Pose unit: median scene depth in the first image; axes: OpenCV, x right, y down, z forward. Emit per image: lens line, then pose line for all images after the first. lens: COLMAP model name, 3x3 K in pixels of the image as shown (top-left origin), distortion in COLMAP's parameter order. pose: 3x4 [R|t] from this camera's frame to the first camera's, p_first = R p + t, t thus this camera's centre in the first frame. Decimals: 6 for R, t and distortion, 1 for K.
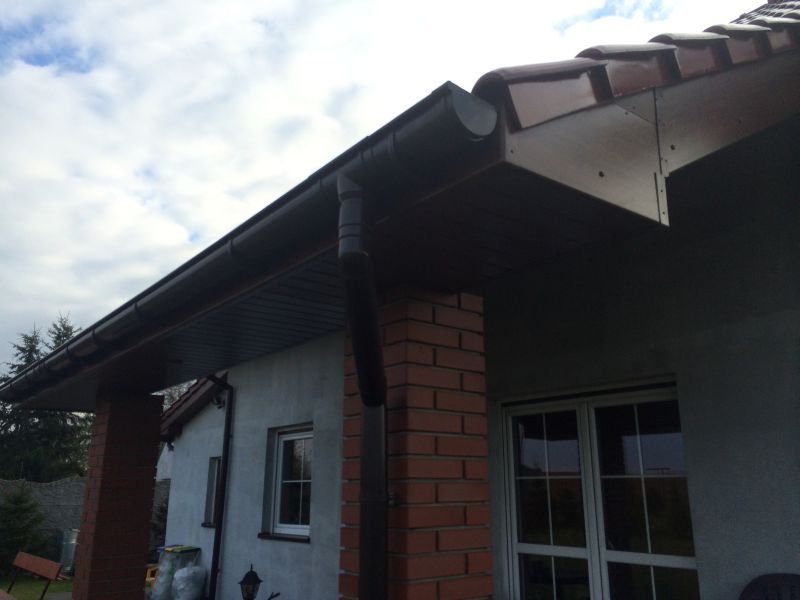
lens RADIAL K [[705.4, 0, 366.4], [0, 705.4, 325.7], [0, 0, 1]] dist [0.030767, -0.001932]
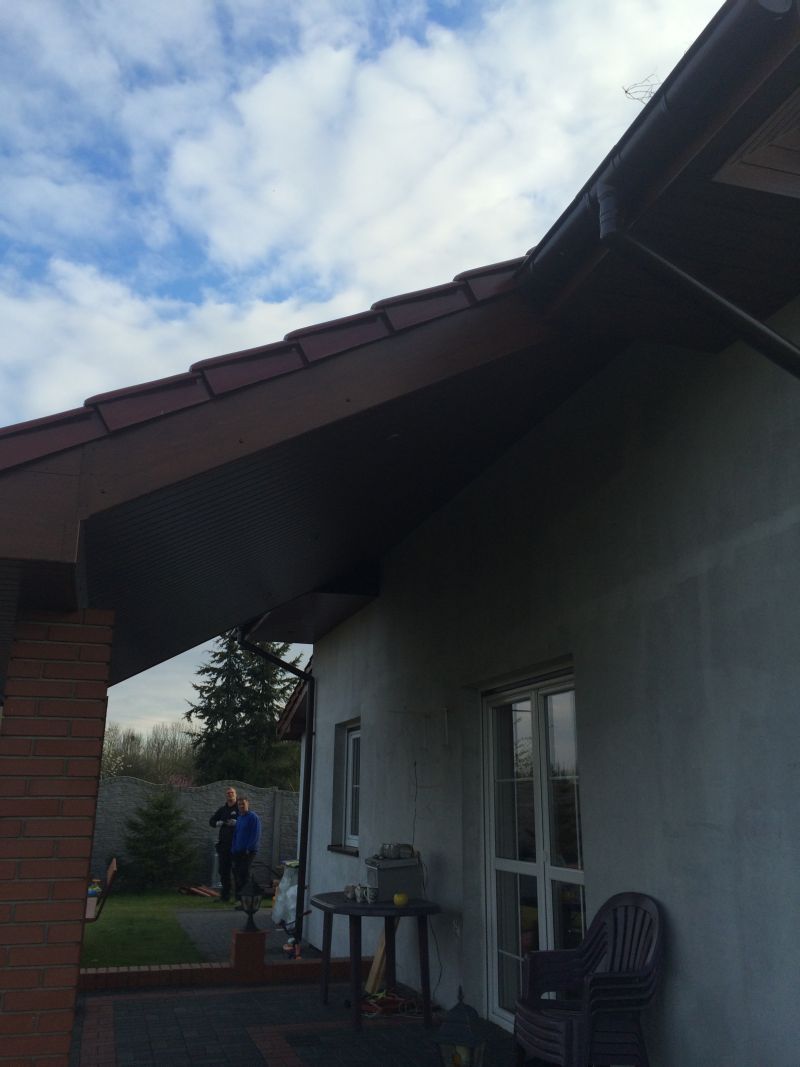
lens RADIAL K [[915.9, 0, 400.0], [0, 915.9, 533.5], [0, 0, 1]] dist [0.017139, -0.022990]
pose [[0.946440, -0.081852, -0.312334, 0.204382], [0.064350, 0.995745, -0.065956, -0.007215], [0.316403, 0.042324, 0.947680, -0.043563]]
